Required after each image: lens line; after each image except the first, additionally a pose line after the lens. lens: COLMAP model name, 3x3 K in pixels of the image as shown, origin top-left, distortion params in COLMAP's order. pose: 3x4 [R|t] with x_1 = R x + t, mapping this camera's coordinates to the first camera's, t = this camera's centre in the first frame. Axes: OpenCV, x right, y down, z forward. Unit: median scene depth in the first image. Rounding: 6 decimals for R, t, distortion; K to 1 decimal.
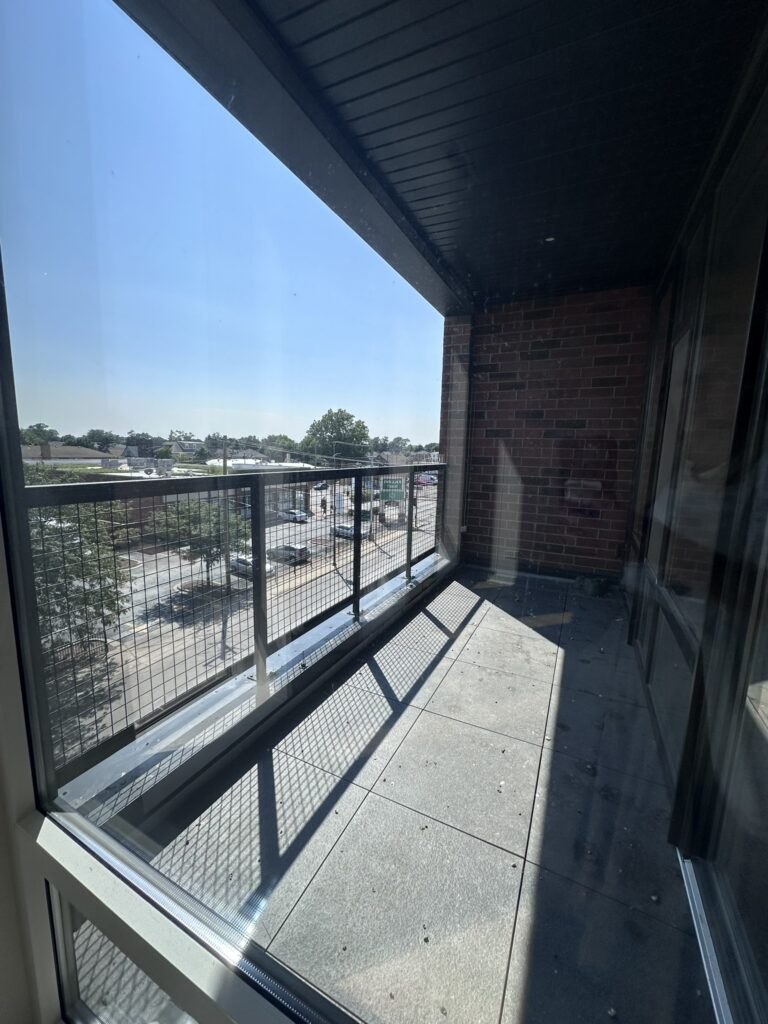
lens RADIAL K [[406.9, 0, 383.8], [0, 406.9, 512.6], [0, 0, 1]] dist [-0.004618, 0.001329]
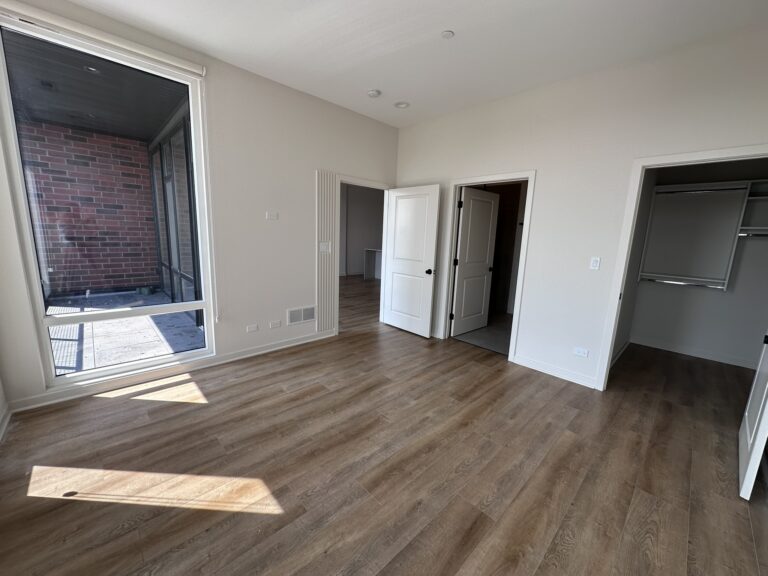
lens RADIAL K [[305.2, 0, 382.0], [0, 305.2, 287.8], [0, 0, 1]] dist [-0.004618, 0.001329]
pose [[0.341987, -0.178847, 0.922528, -0.467401], [0.110484, 0.982565, 0.149529, 0.070658], [-0.933187, 0.050788, 0.355784, -0.609369]]
